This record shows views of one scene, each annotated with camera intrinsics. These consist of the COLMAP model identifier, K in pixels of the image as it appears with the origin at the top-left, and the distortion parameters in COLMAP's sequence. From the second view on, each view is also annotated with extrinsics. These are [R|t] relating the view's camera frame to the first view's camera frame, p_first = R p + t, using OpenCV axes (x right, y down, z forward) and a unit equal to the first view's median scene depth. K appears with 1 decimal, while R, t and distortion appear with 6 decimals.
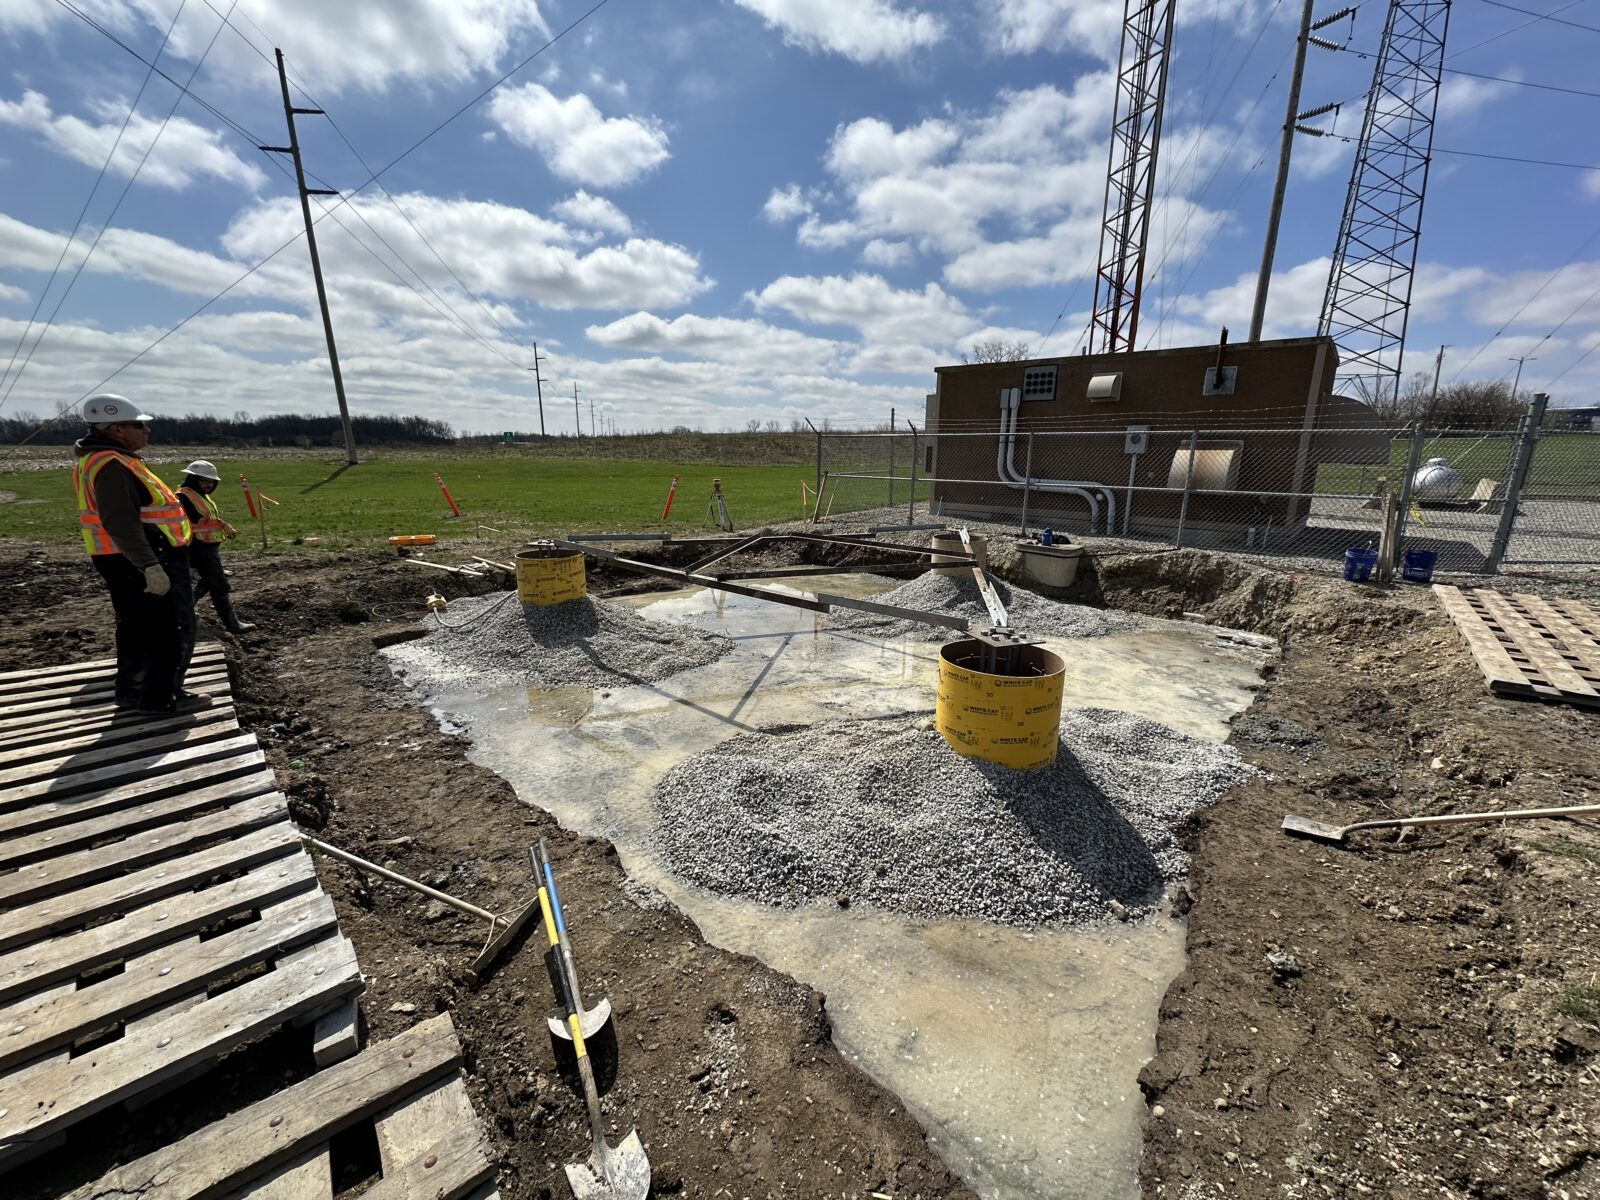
lens RADIAL K [[633.8, 0, 800.0], [0, 633.8, 600.0], [0, 0, 1]] dist [-0.002975, -0.000330]
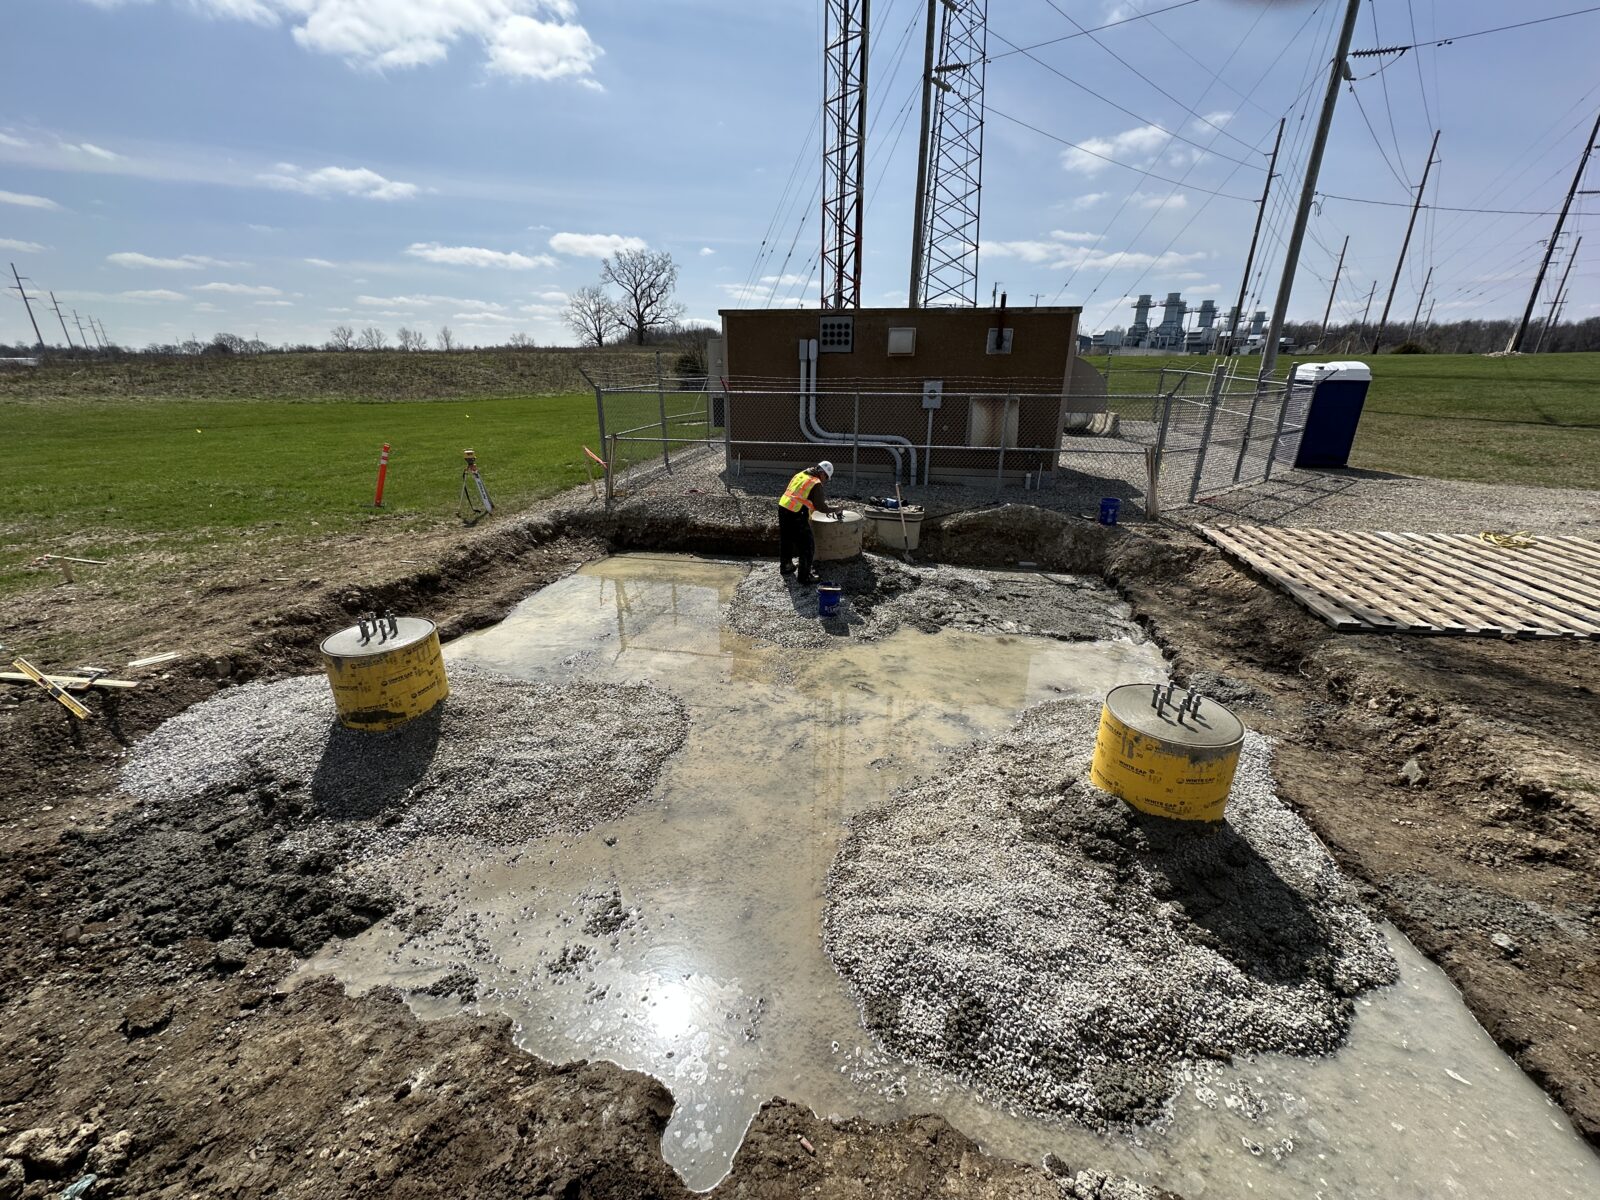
lens RADIAL K [[633.8, 0, 800.0], [0, 633.8, 600.0], [0, 0, 1]] dist [-0.002975, -0.000330]
pose [[0.868800, -0.176387, 0.462681, -0.193005], [0.118071, 0.981246, 0.152369, -0.095269], [-0.480880, -0.077749, 0.873333, 0.141218]]
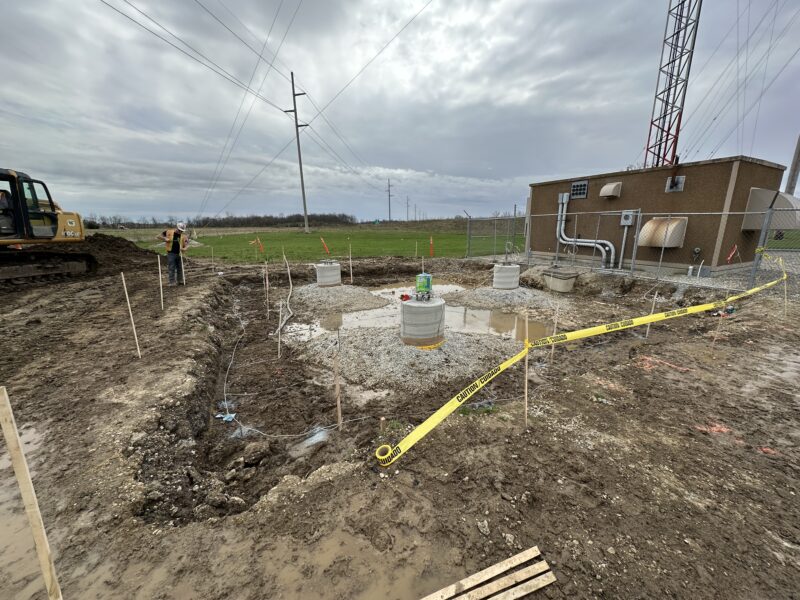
lens RADIAL K [[316.9, 0, 400.0], [0, 316.9, 300.0], [0, 0, 1]] dist [-0.002975, -0.000330]
pose [[0.936388, 0.069010, -0.344116, 0.219842], [-0.071289, 0.997437, 0.006041, 0.028432], [0.343651, 0.018875, 0.938908, -0.094323]]
